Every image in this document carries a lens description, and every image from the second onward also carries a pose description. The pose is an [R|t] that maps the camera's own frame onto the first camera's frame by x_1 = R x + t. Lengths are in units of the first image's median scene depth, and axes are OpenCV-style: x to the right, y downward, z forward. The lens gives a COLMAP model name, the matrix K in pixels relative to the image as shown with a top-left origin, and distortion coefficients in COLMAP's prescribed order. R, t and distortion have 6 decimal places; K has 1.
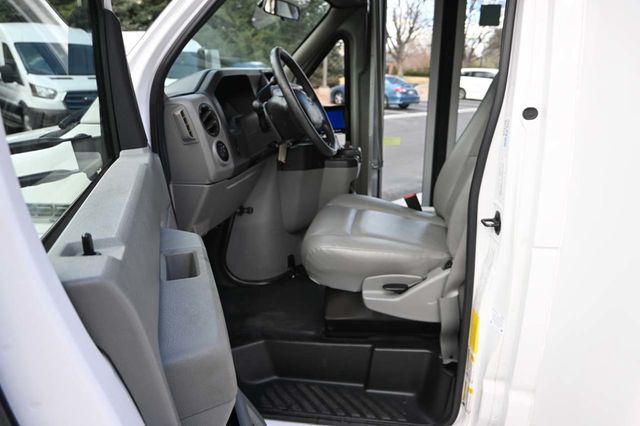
lens RADIAL K [[430.8, 0, 320.0], [0, 430.8, 213.0], [0, 0, 1]] dist [-0.006227, -0.001871]
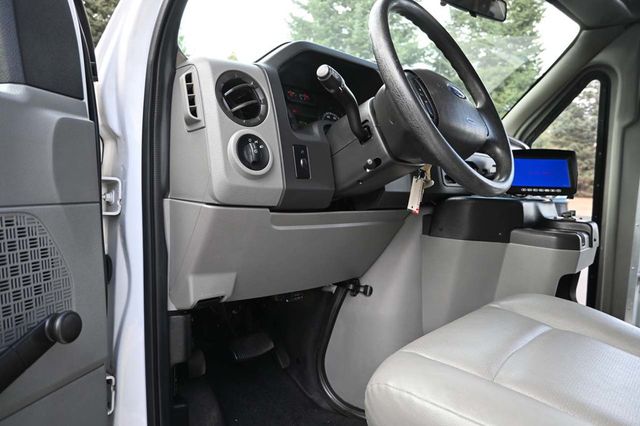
lens RADIAL K [[436.8, 0, 320.0], [0, 436.8, 213.0], [0, 0, 1]] dist [-0.005477, 0.002957]
pose [[0.840145, 0.095336, -0.533917, 0.110095], [-0.212998, 0.963335, -0.163150, 0.003878], [0.498786, 0.250793, 0.829647, 0.424971]]
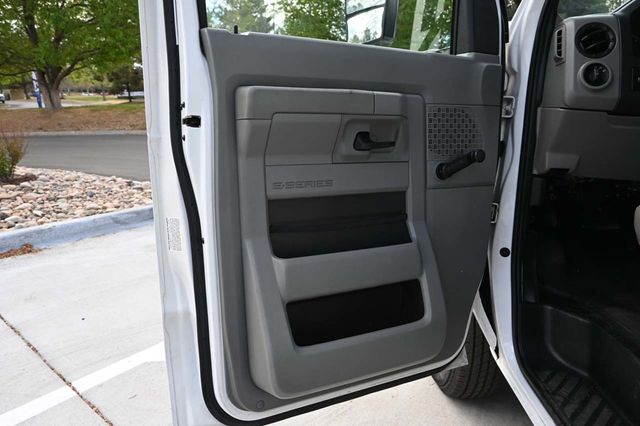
lens RADIAL K [[430.8, 0, 320.0], [0, 430.8, 213.0], [0, 0, 1]] dist [-0.006227, -0.001871]
pose [[0.106125, 0.253558, -0.961481, 0.457670], [-0.310185, 0.927133, 0.210263, 0.080178], [0.944734, 0.275922, 0.177042, 0.272525]]
